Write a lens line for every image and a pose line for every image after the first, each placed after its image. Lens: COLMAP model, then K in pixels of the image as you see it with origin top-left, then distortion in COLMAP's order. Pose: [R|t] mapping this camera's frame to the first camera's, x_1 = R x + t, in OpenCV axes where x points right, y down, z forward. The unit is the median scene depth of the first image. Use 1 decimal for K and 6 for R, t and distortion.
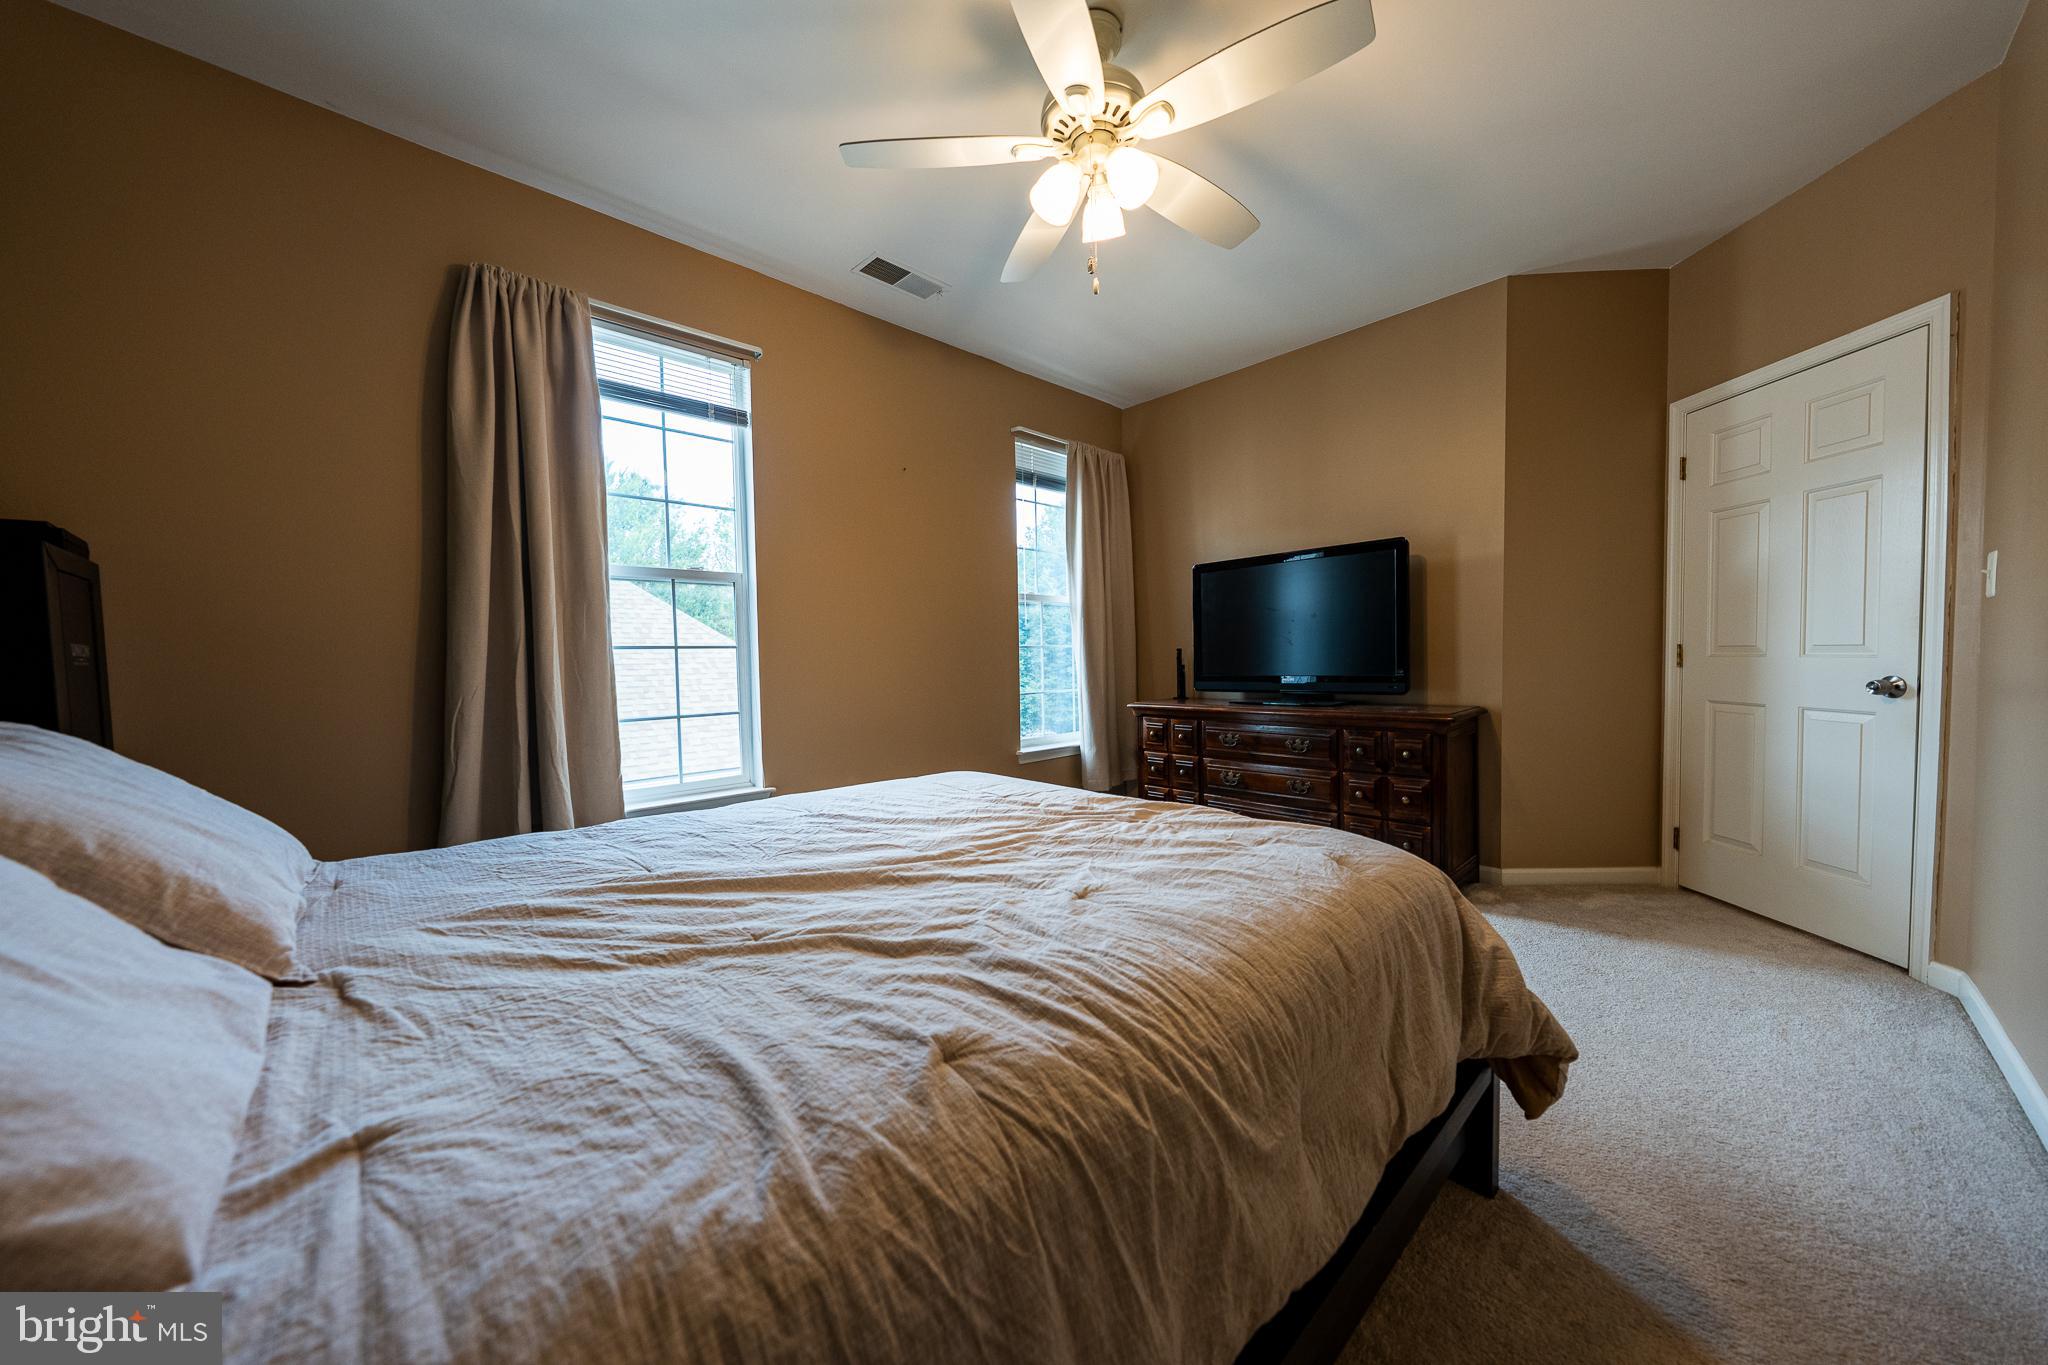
lens RADIAL K [[685.6, 0, 1011.0], [0, 685.6, 681.2], [0, 0, 1]] dist [-0.001045, -0.000115]
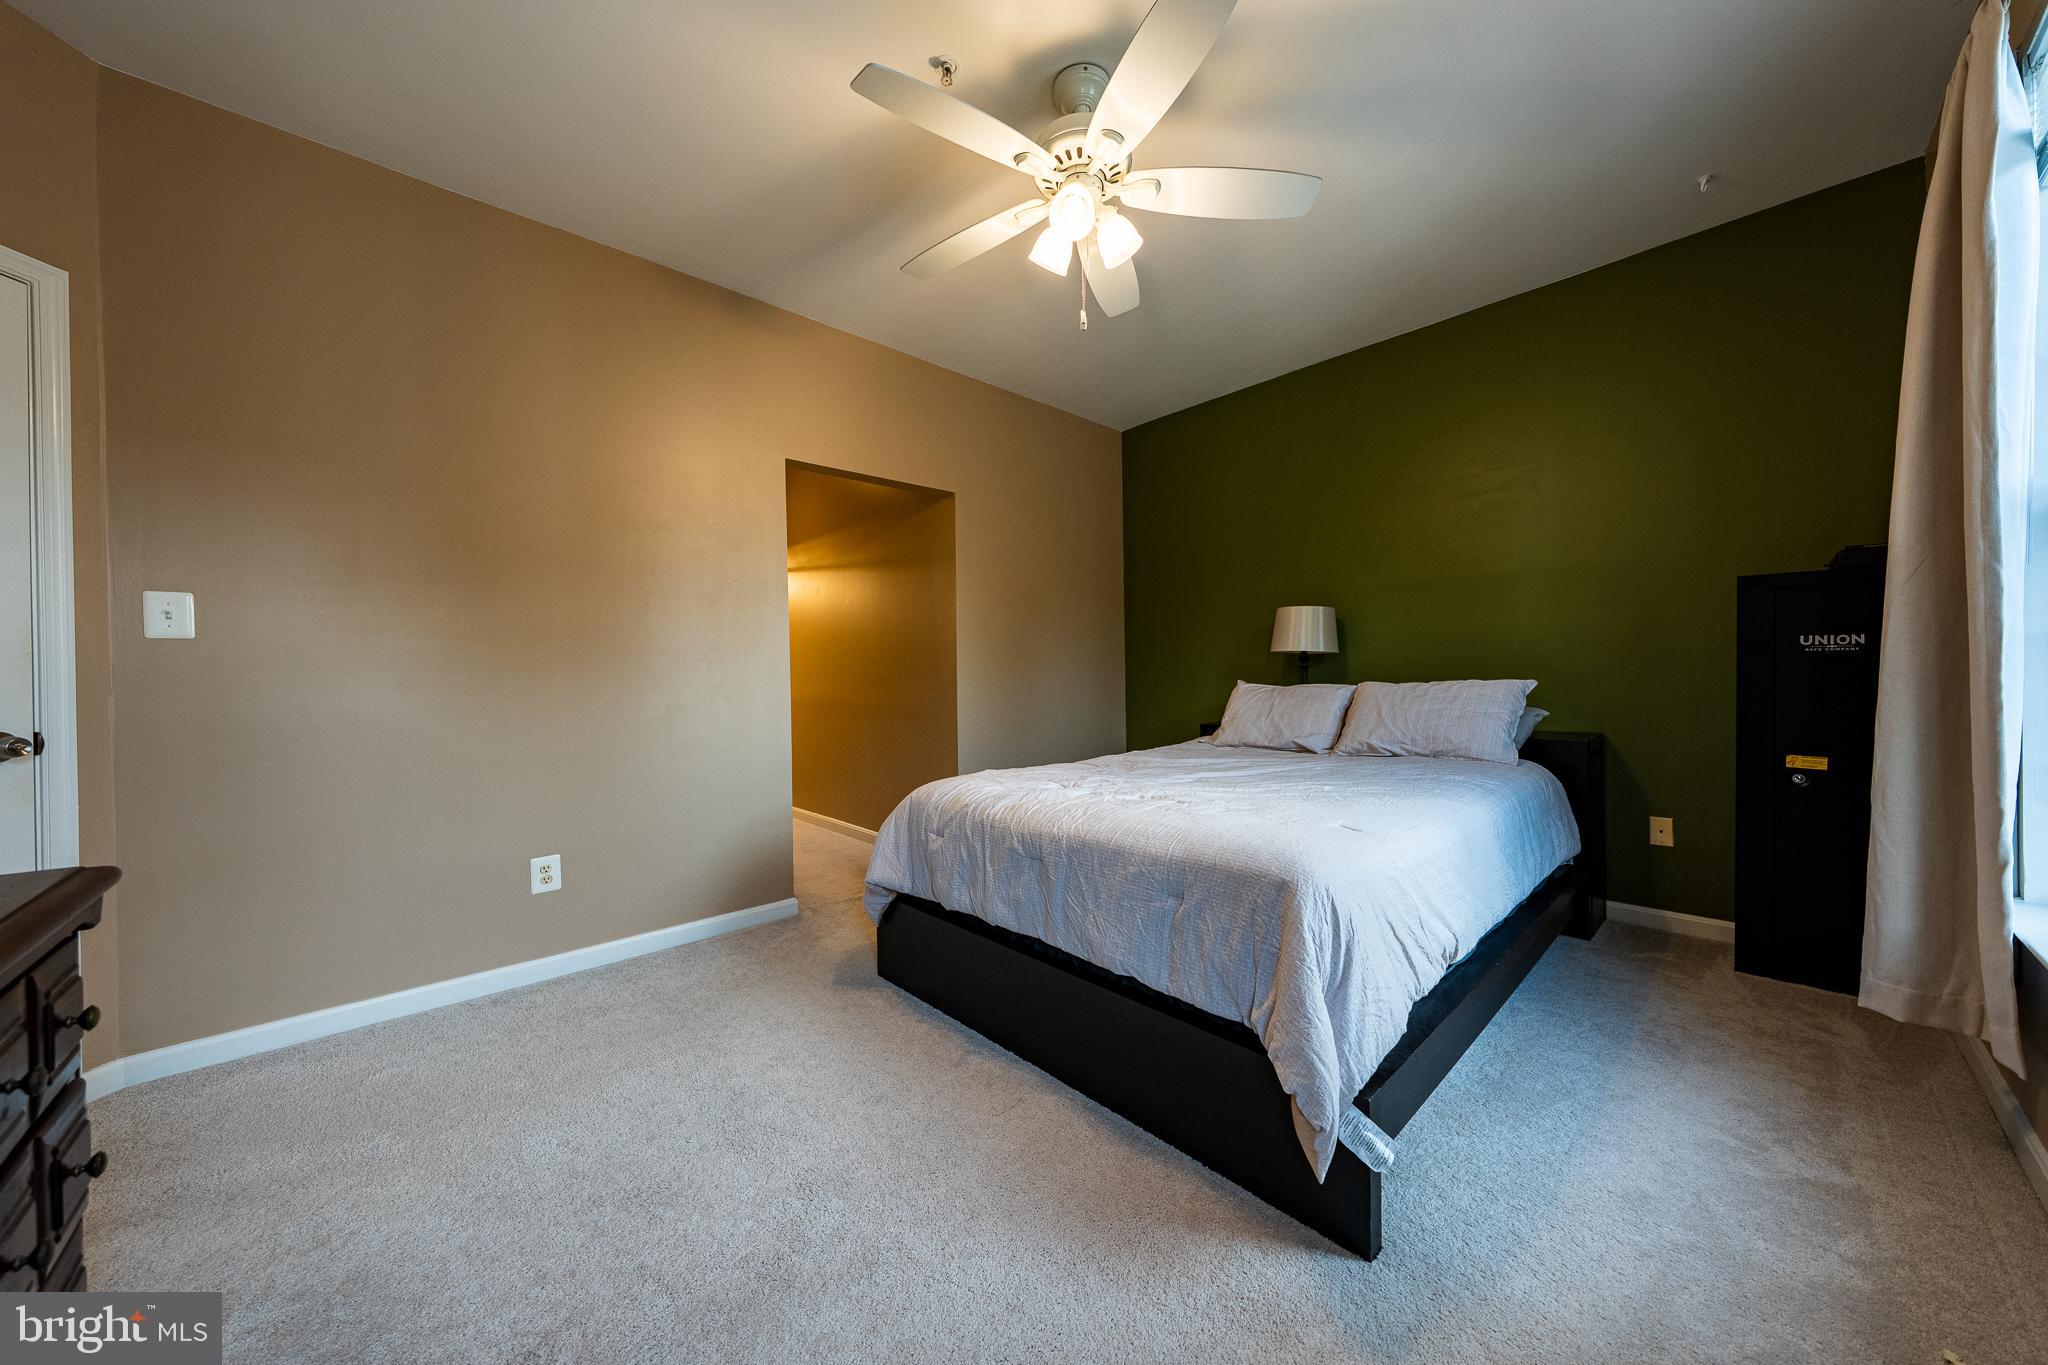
lens RADIAL K [[702.1, 0, 1038.3], [0, 702.1, 674.1], [0, 0, 1]] dist [-0.000698, -0.000067]
pose [[-0.999240, 0.033127, -0.020542, 0.147638], [0.032261, 0.998632, 0.041152, -0.050731], [0.021877, 0.040458, -0.998942, 1.325299]]
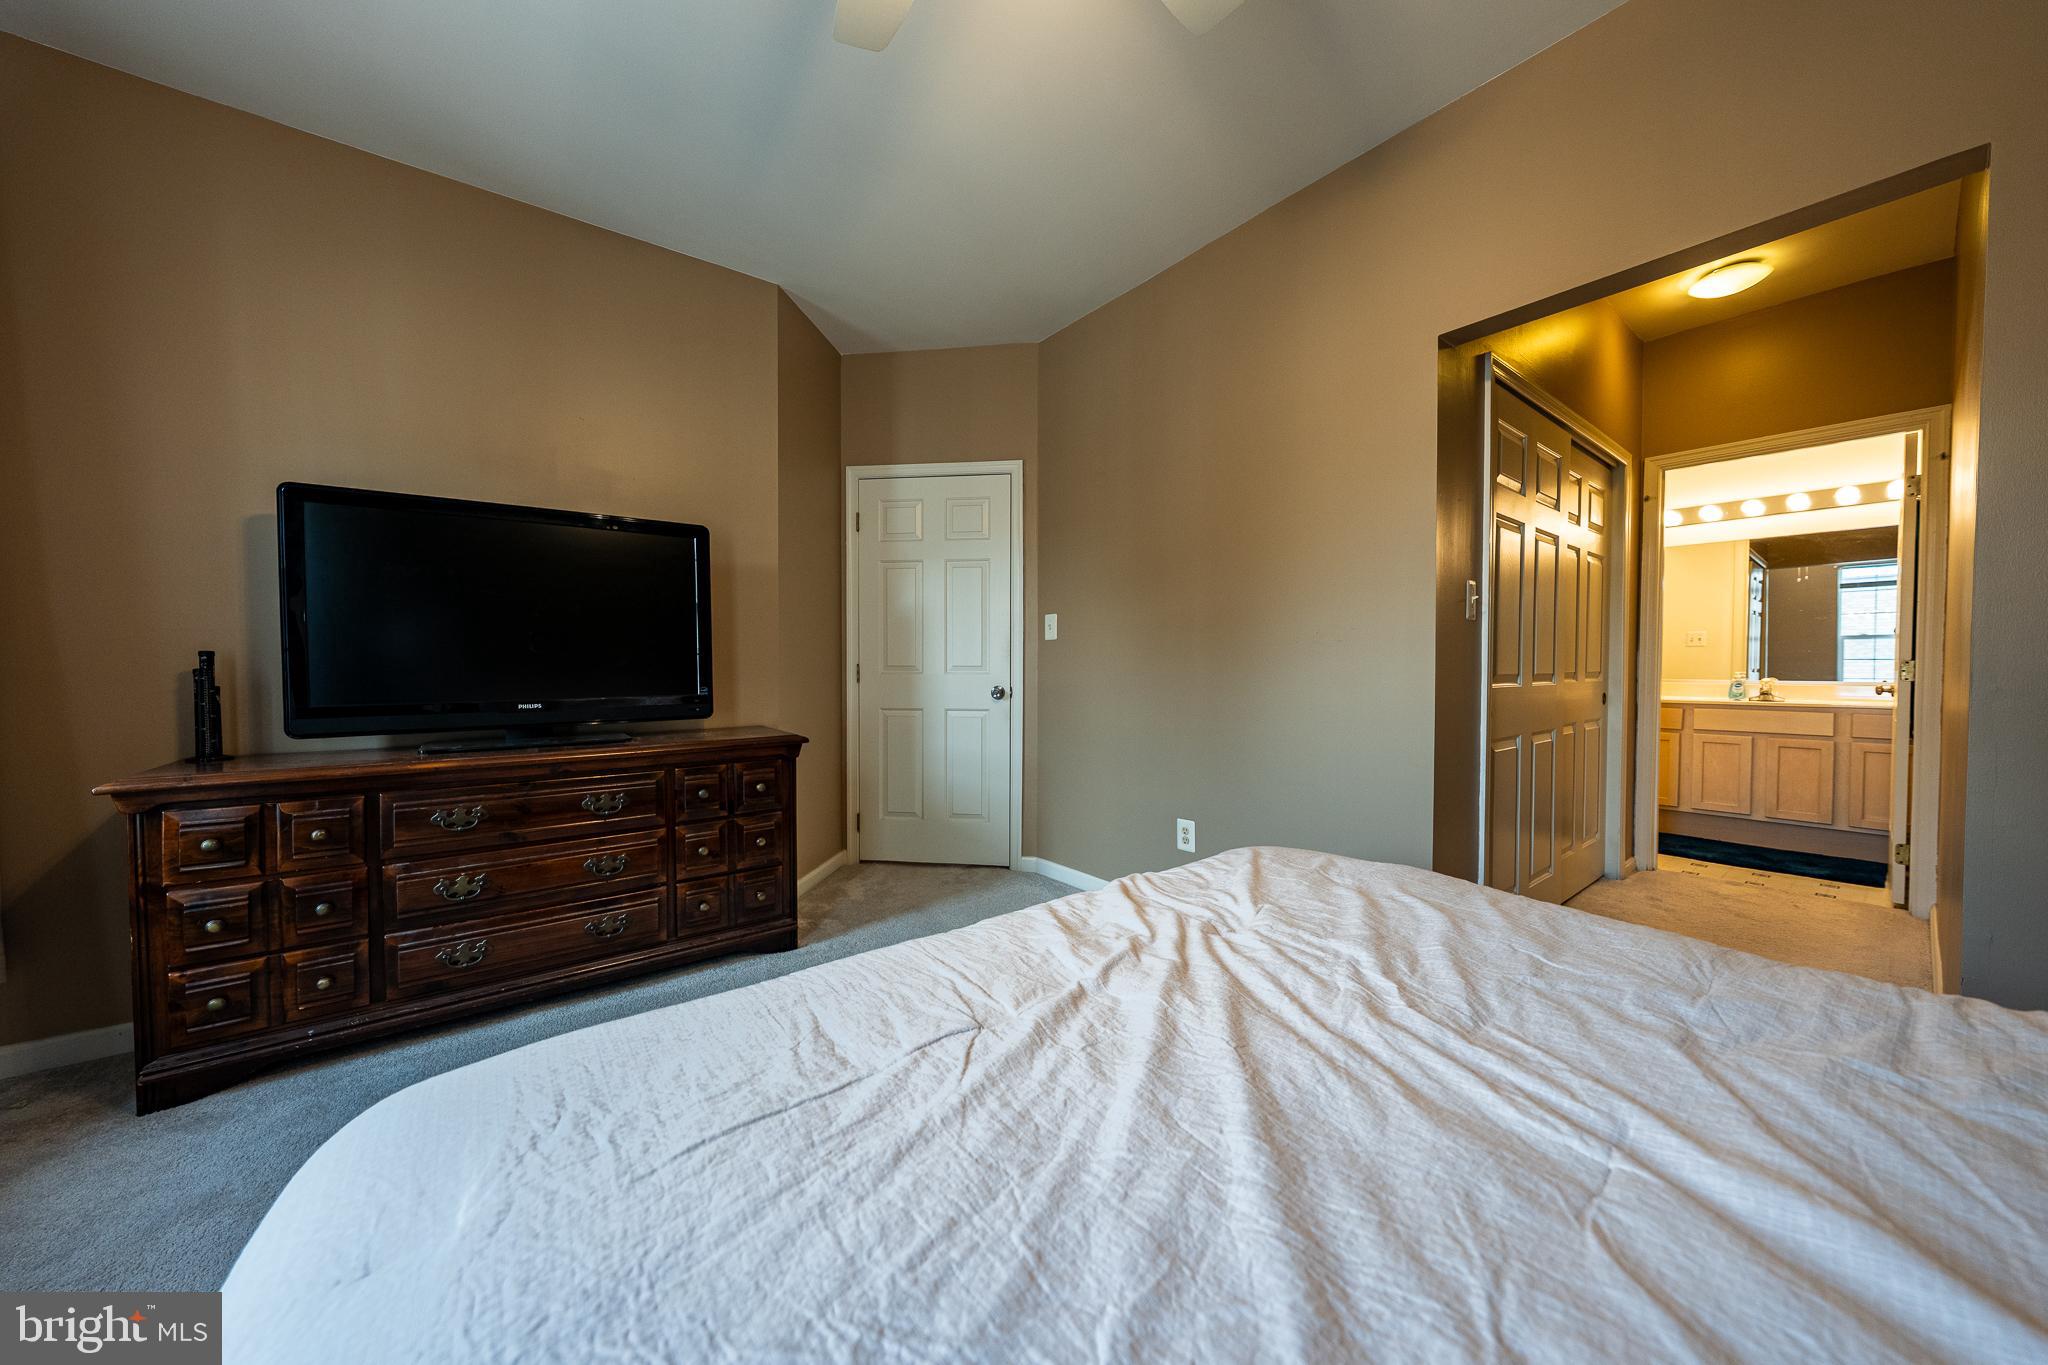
lens RADIAL K [[694.7, 0, 1021.2], [0, 694.7, 677.7], [0, 0, 1]] dist [-0.000230, -0.000022]
pose [[0.093419, 0.001453, 0.995626, -0.241835], [0.034315, 0.999400, -0.004678, -0.012513], [-0.995035, 0.034602, 0.093313, 0.596074]]
